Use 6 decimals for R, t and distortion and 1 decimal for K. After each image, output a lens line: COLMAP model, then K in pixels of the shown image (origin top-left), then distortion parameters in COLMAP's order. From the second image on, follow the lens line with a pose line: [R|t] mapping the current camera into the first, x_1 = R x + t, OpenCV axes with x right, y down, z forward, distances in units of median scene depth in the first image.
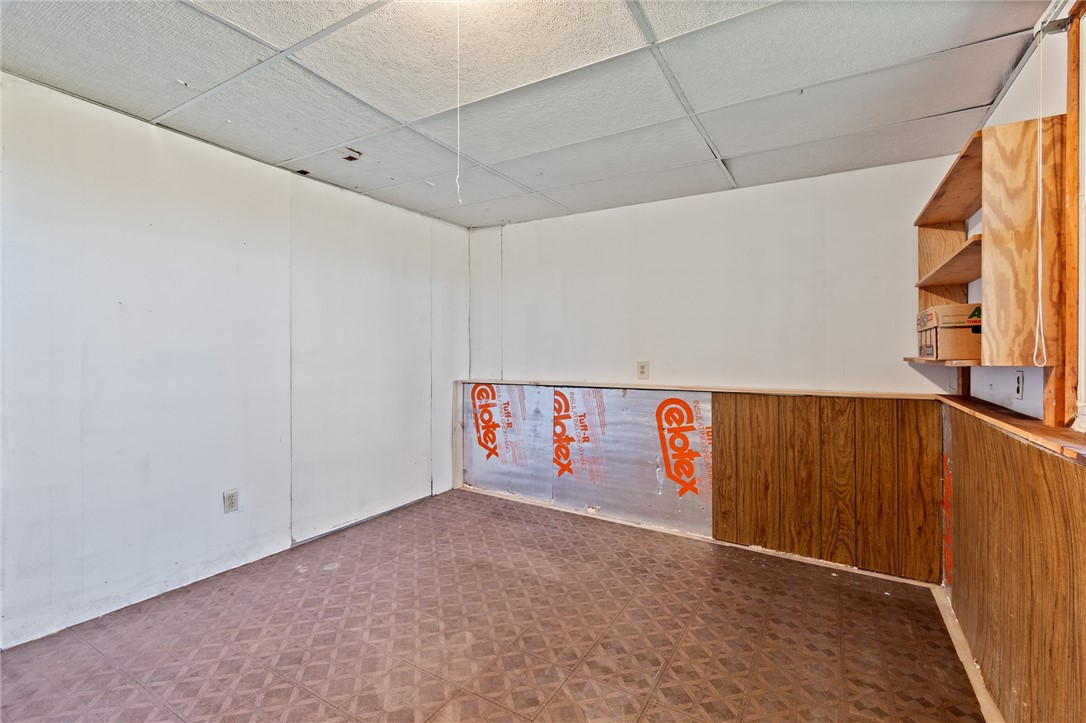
lens RADIAL K [[484.5, 0, 542.0], [0, 484.5, 359.1], [0, 0, 1]] dist [0.000629, 0.000017]
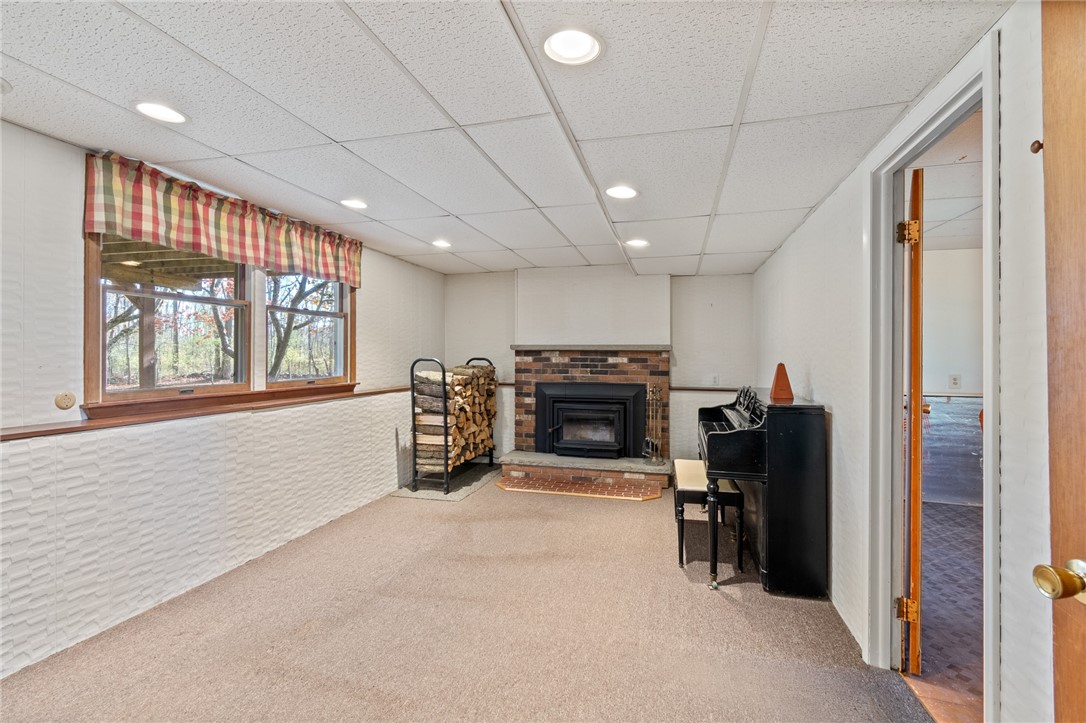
lens RADIAL K [[484.5, 0, 543.5], [0, 484.5, 359.9], [0, 0, 1]] dist [0.000629, 0.000017]
pose [[0.964436, 0.007064, 0.264221, -1.164336], [-0.006464, 0.999974, -0.003141, -0.023222], [-0.264237, 0.001321, 0.964457, 0.067915]]
